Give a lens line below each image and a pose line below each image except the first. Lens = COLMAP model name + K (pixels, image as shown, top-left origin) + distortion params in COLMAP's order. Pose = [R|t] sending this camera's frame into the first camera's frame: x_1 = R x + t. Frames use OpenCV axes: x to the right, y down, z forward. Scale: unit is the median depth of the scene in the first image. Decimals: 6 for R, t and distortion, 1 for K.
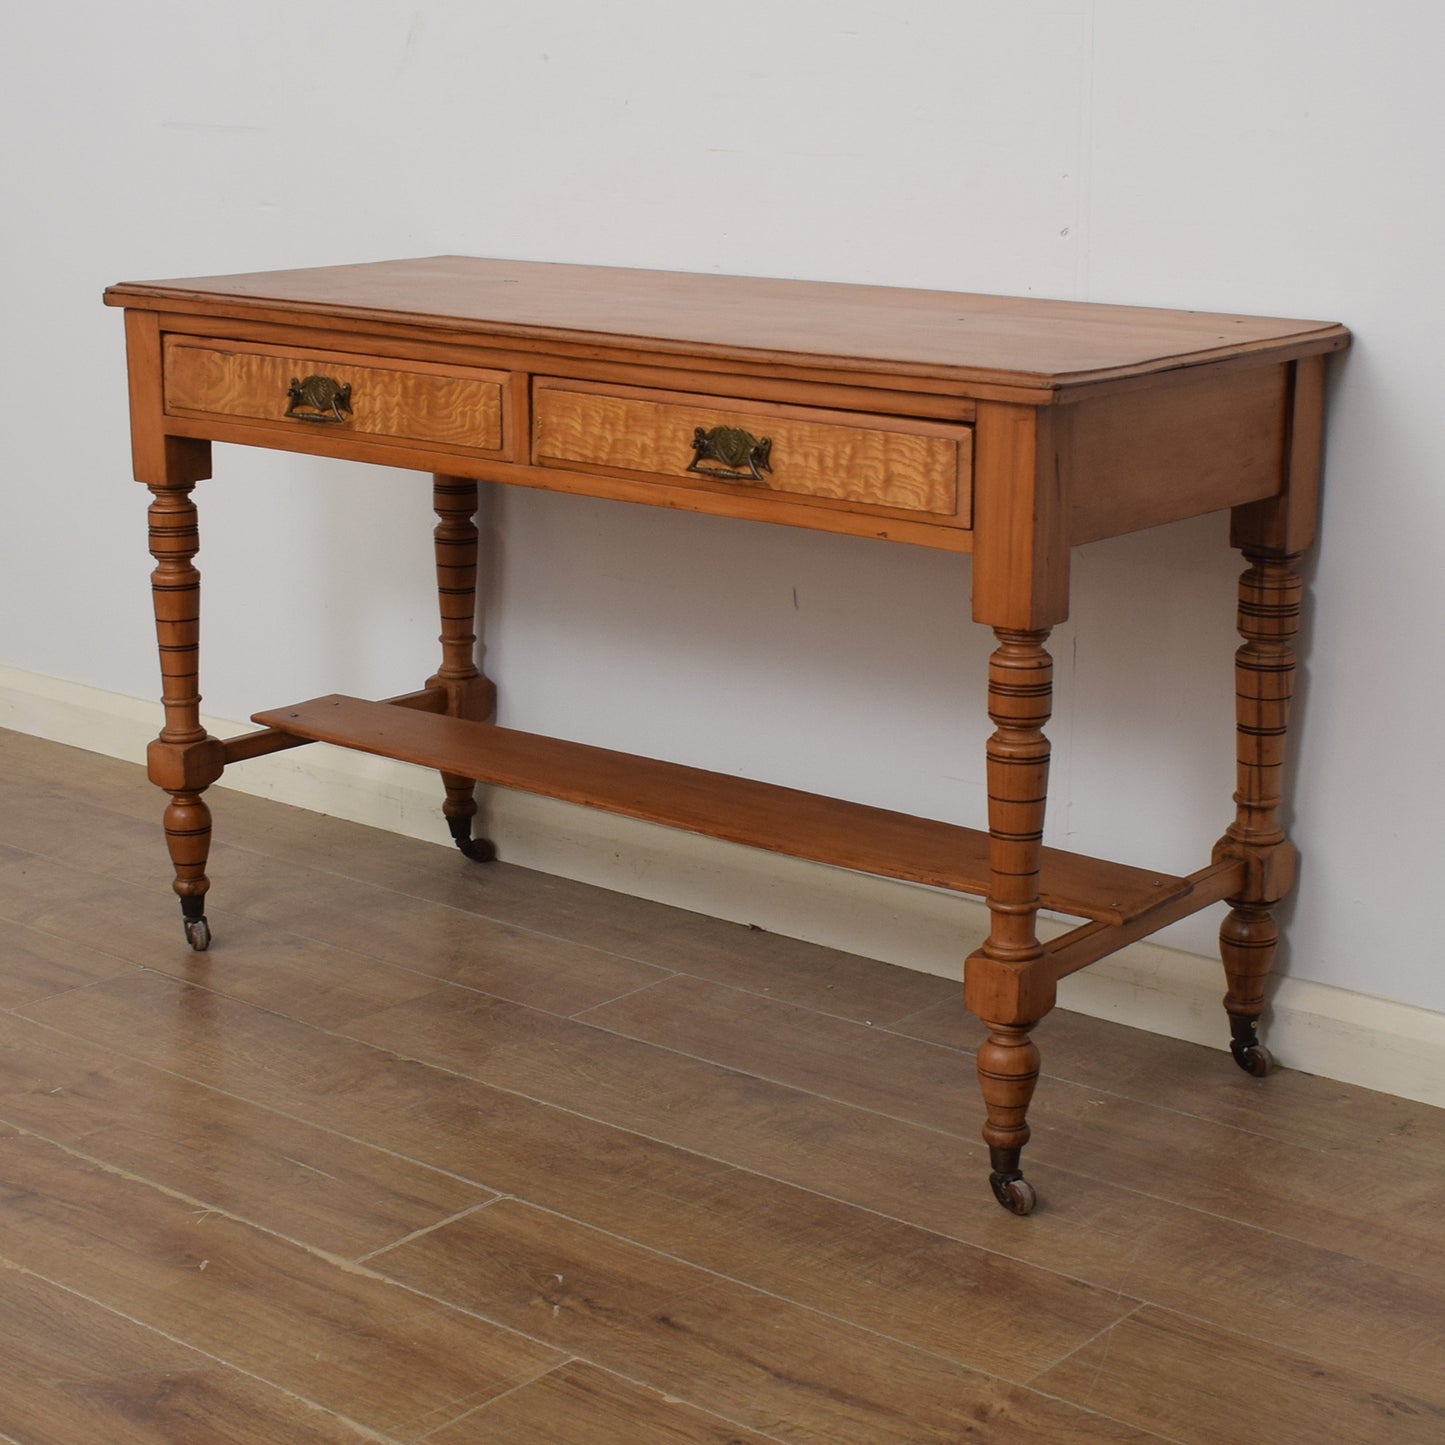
lens RADIAL K [[2727.2, 0, 652.1], [0, 2727.2, 725.1], [0, 0, 1]] dist [-0.073300, -0.019084]
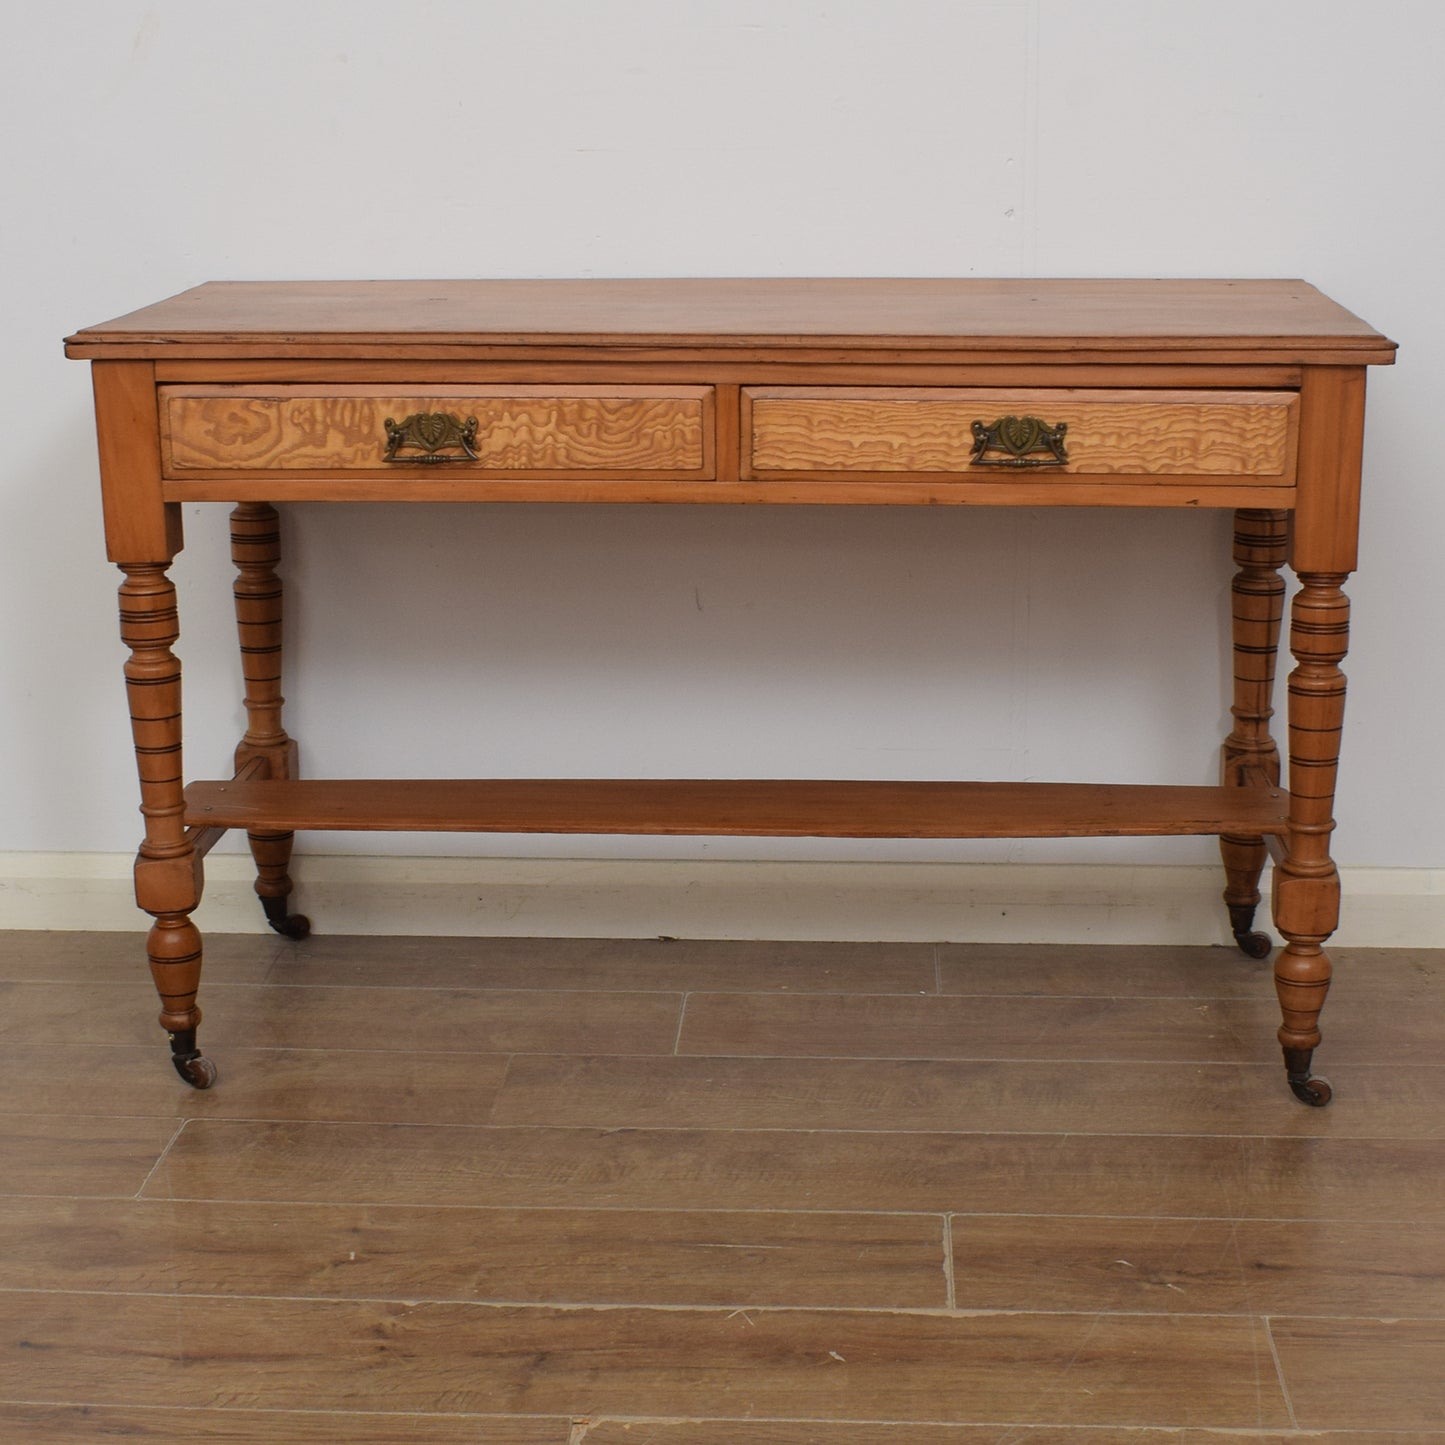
lens RADIAL K [[2717.0, 0, 721.0], [0, 2717.0, 792.2], [0, 0, 1]] dist [-0.098658, 0.111711]
pose [[0.798631, -0.172203, 0.576658, -0.632523], [0.156560, 0.984646, 0.077212, -0.063547], [-0.581100, 0.028618, 0.813329, 0.235270]]
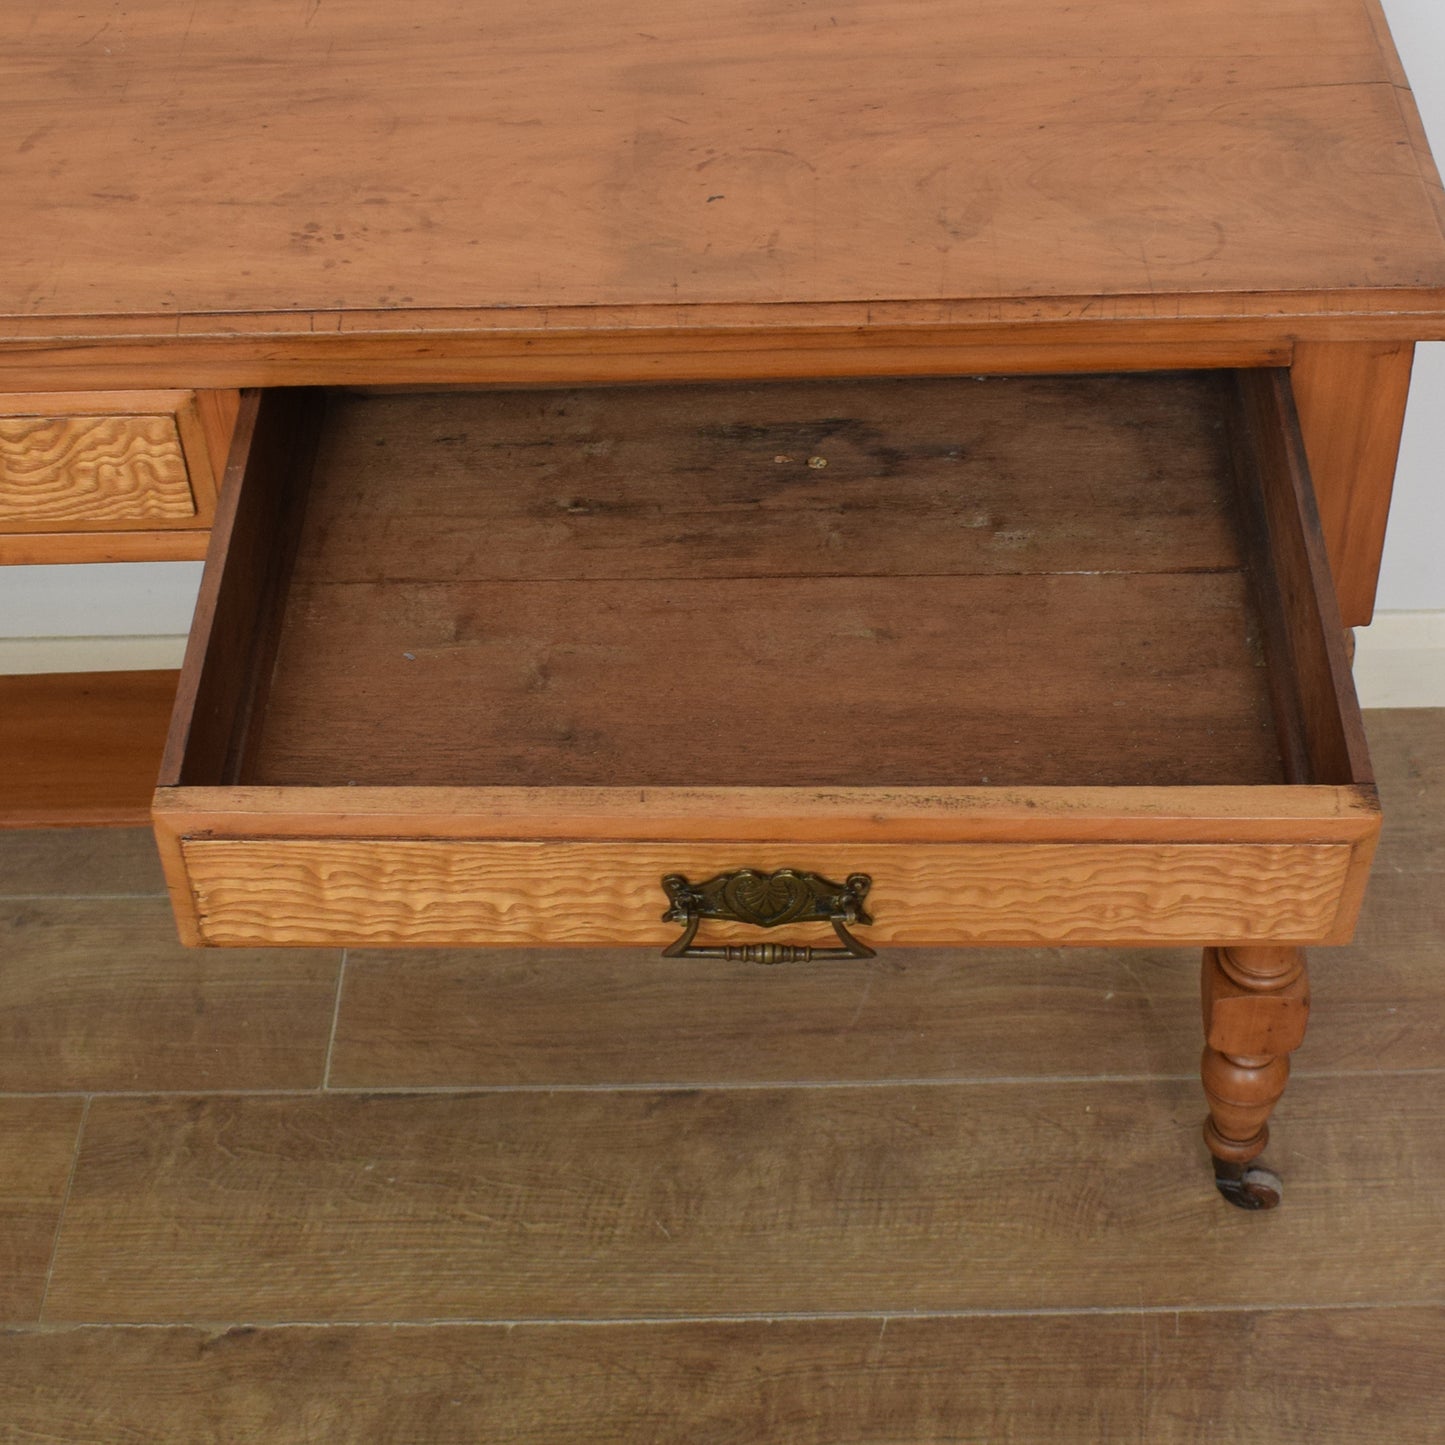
lens RADIAL K [[2663.6, 0, 769.2], [0, 2663.6, 681.9], [0, 0, 1]] dist [-0.091585, -0.023756]
pose [[0.764344, -0.453886, 0.458001, -0.224739], [0.188371, 0.836483, 0.514600, -0.324204], [-0.616680, -0.307058, 0.724859, 0.568455]]
